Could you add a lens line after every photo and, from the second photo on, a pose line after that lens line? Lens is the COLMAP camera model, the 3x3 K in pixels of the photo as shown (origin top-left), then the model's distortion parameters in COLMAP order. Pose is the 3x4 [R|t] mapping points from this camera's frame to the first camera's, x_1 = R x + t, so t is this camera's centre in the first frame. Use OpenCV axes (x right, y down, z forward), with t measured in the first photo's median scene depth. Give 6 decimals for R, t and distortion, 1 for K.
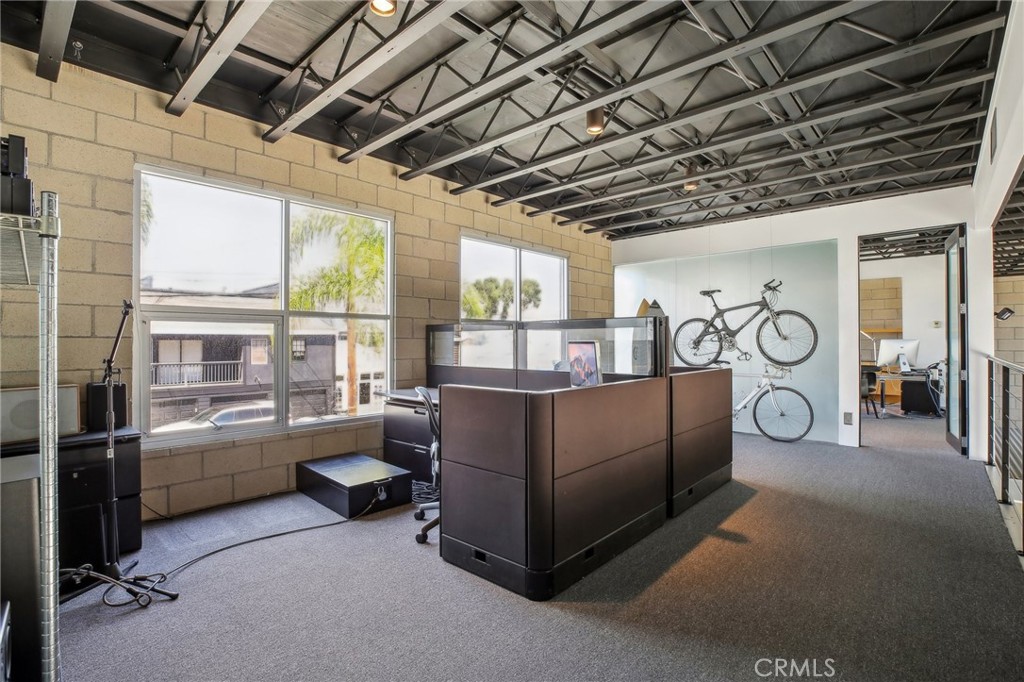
lens RADIAL K [[473.7, 0, 509.9], [0, 473.7, 338.8], [0, 0, 1]] dist [-0.010129, 0.001397]
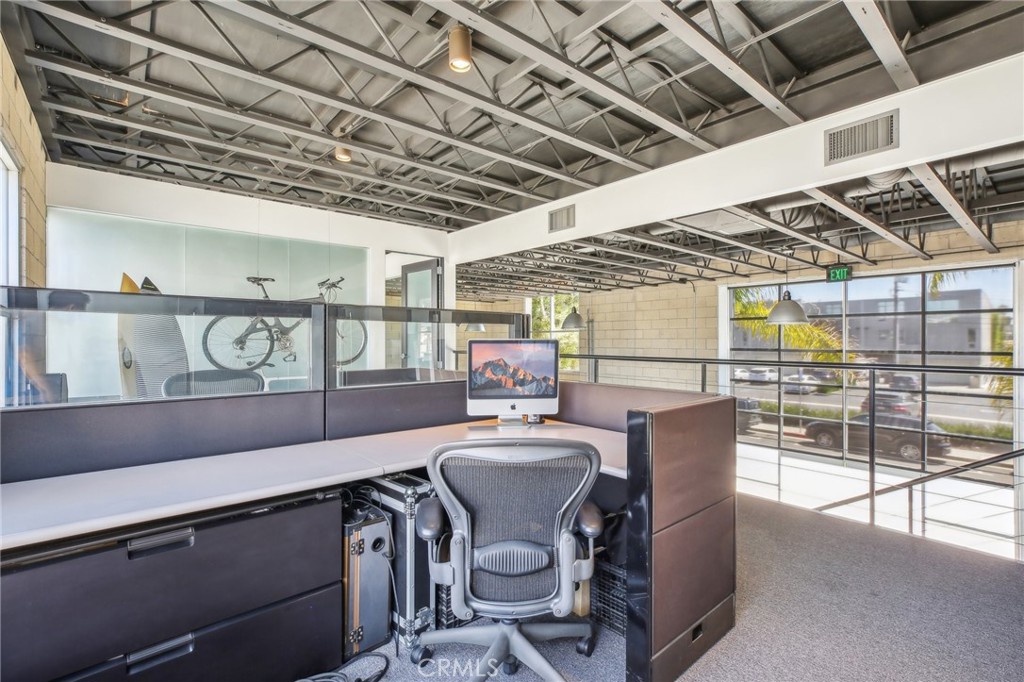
lens RADIAL K [[473.7, 0, 517.5], [0, 473.7, 340.2], [0, 0, 1]] dist [-0.010129, 0.001397]
pose [[0.121029, 0.005691, 0.992633, -0.320313], [-0.004121, 0.999978, -0.005230, 0.007143], [-0.992640, -0.003457, 0.121050, 0.469893]]
